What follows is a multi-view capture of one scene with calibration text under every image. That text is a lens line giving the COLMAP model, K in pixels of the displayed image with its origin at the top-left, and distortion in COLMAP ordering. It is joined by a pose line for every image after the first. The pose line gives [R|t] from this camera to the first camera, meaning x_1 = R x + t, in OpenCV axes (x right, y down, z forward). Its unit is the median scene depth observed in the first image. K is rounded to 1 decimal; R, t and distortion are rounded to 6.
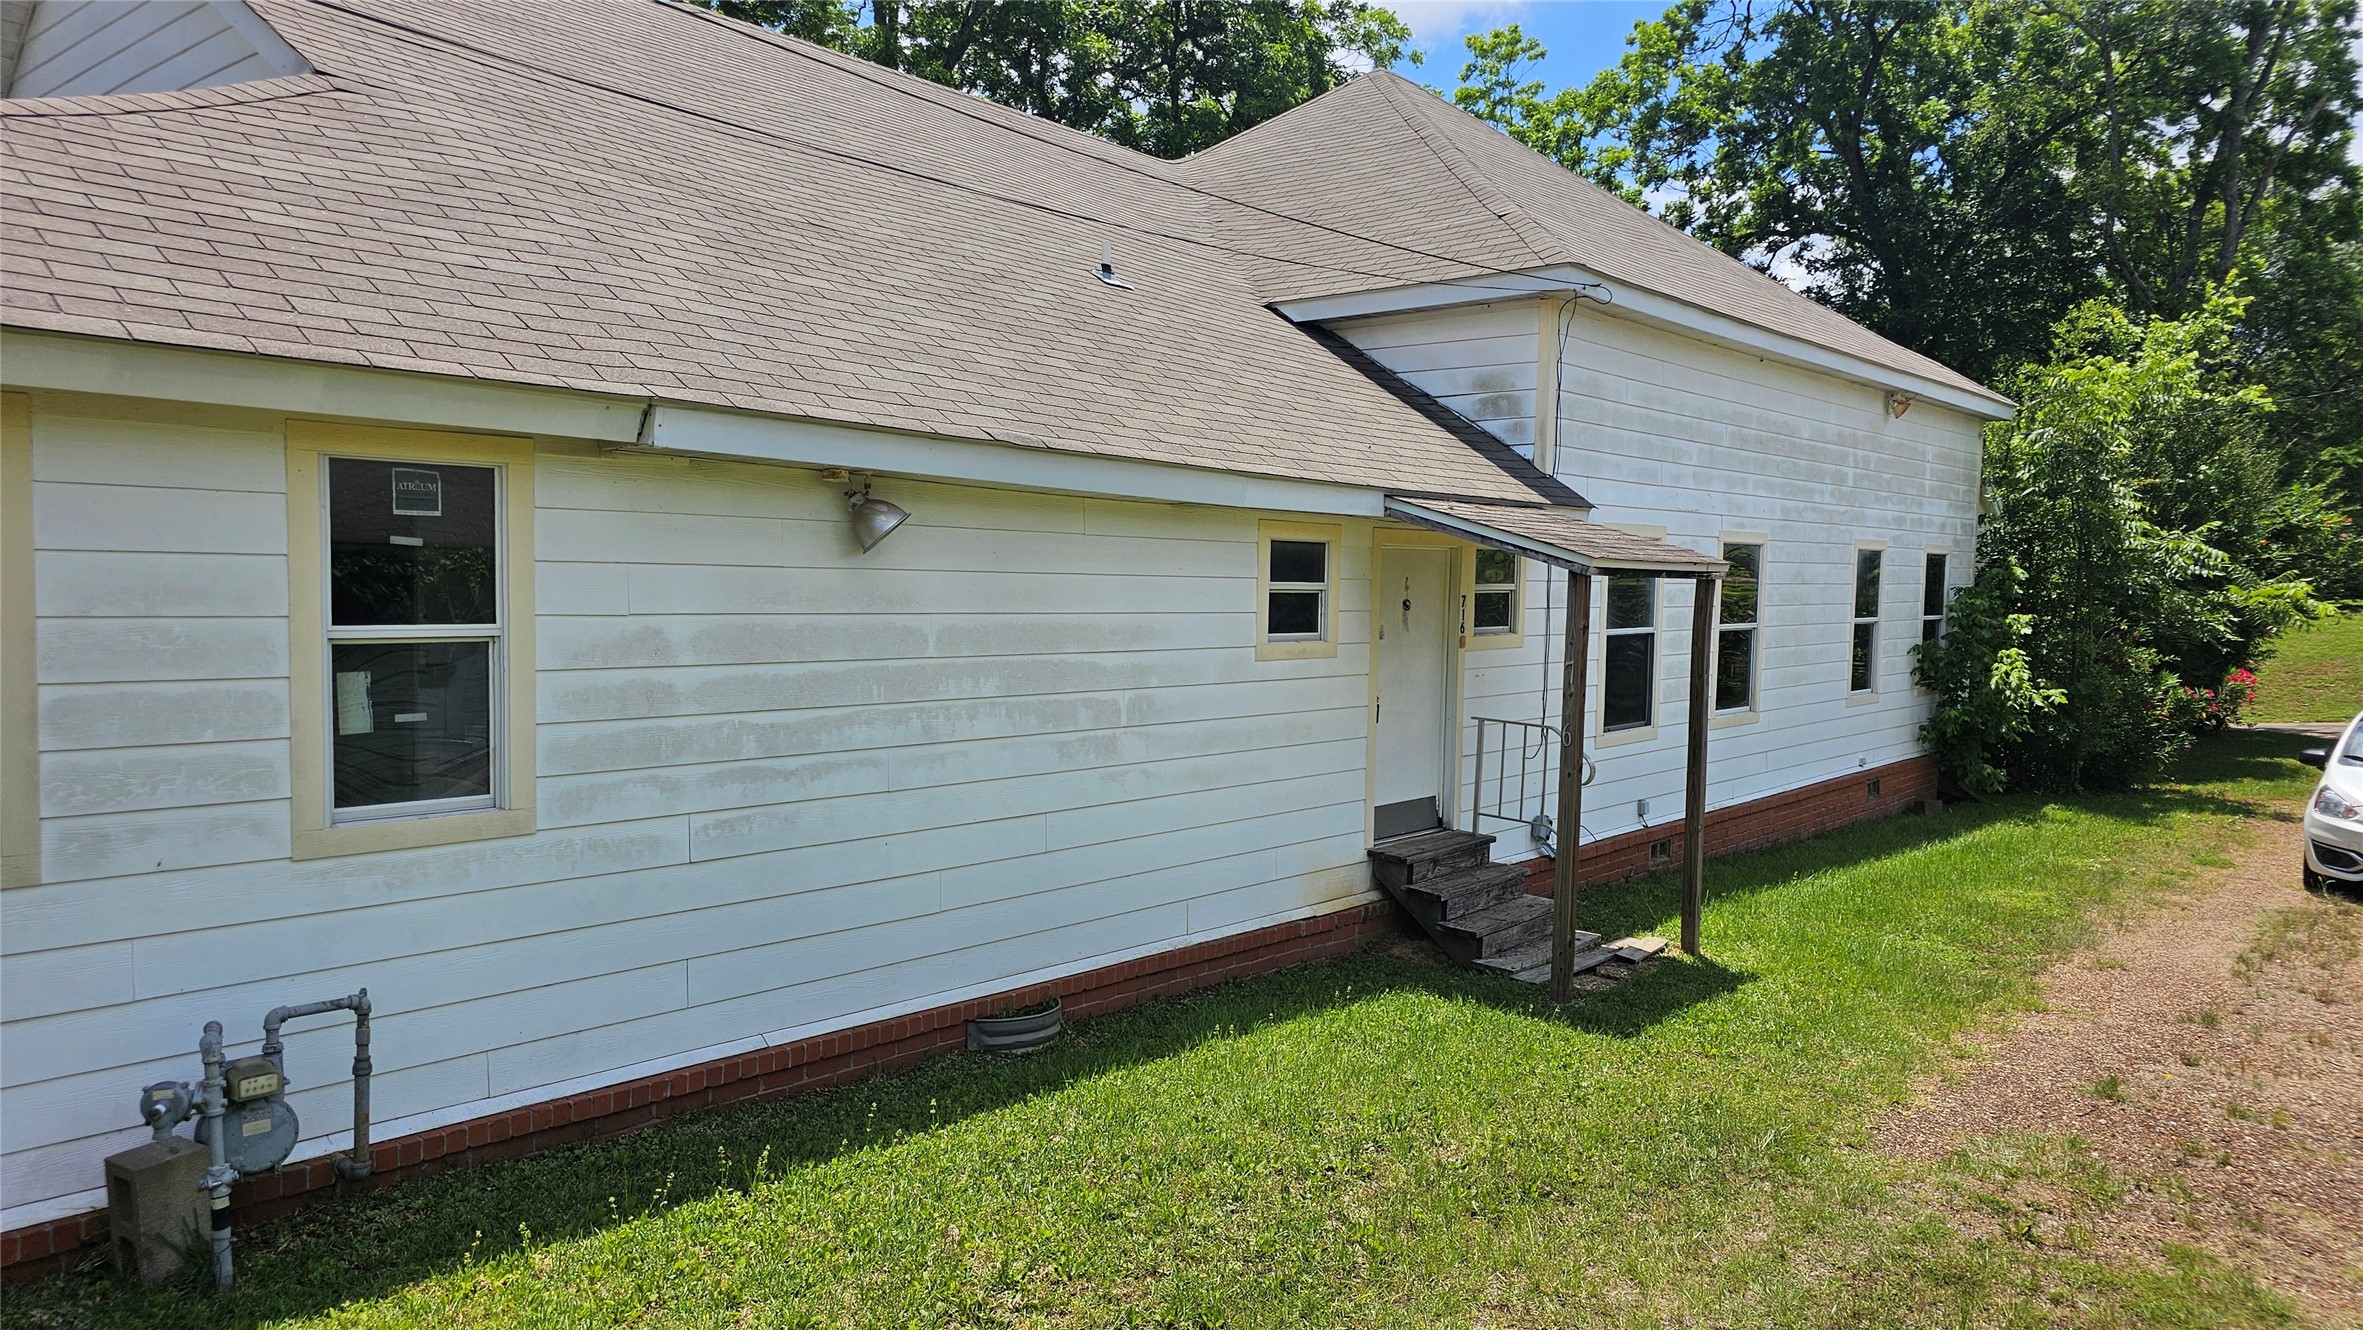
lens RADIAL K [[1622.3, 0, 1181.7], [0, 1622.3, 668.9], [0, 0, 1]] dist [0.034526, -0.001310]
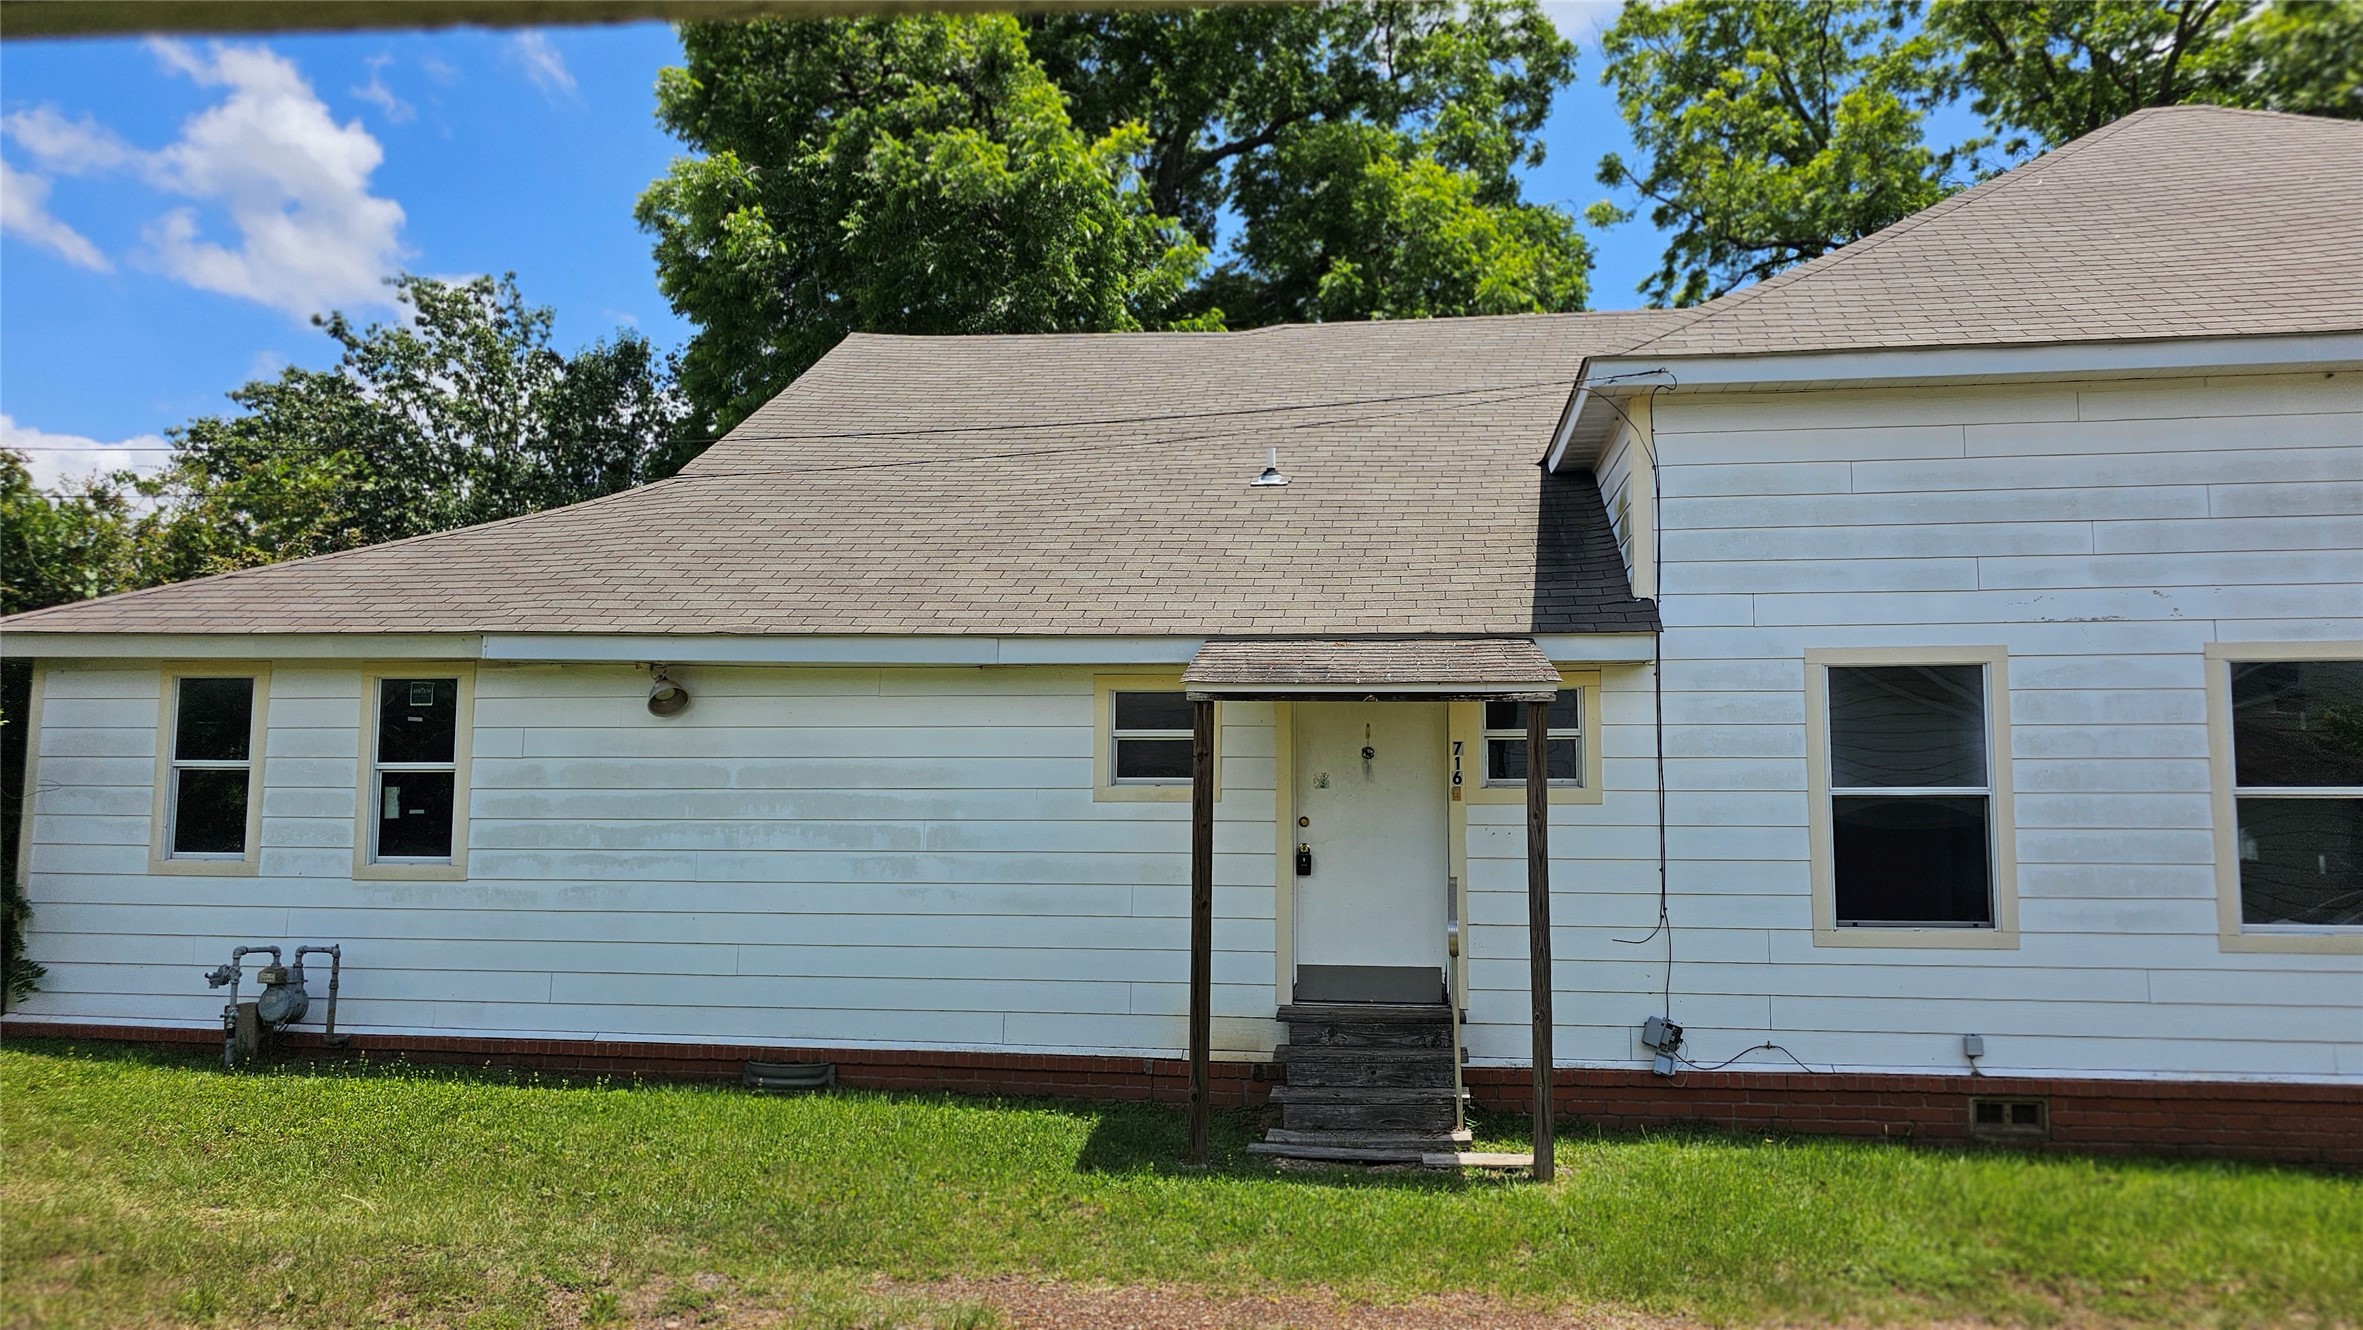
lens RADIAL K [[1622.3, 0, 1181.0], [0, 1622.3, 660.0], [0, 0, 1]] dist [0.034526, -0.001310]
pose [[0.519520, -0.093384, -0.849340, 1.354139], [-0.045165, 0.989619, -0.136434, 0.062068], [0.853264, 0.109241, 0.509909, 0.641848]]
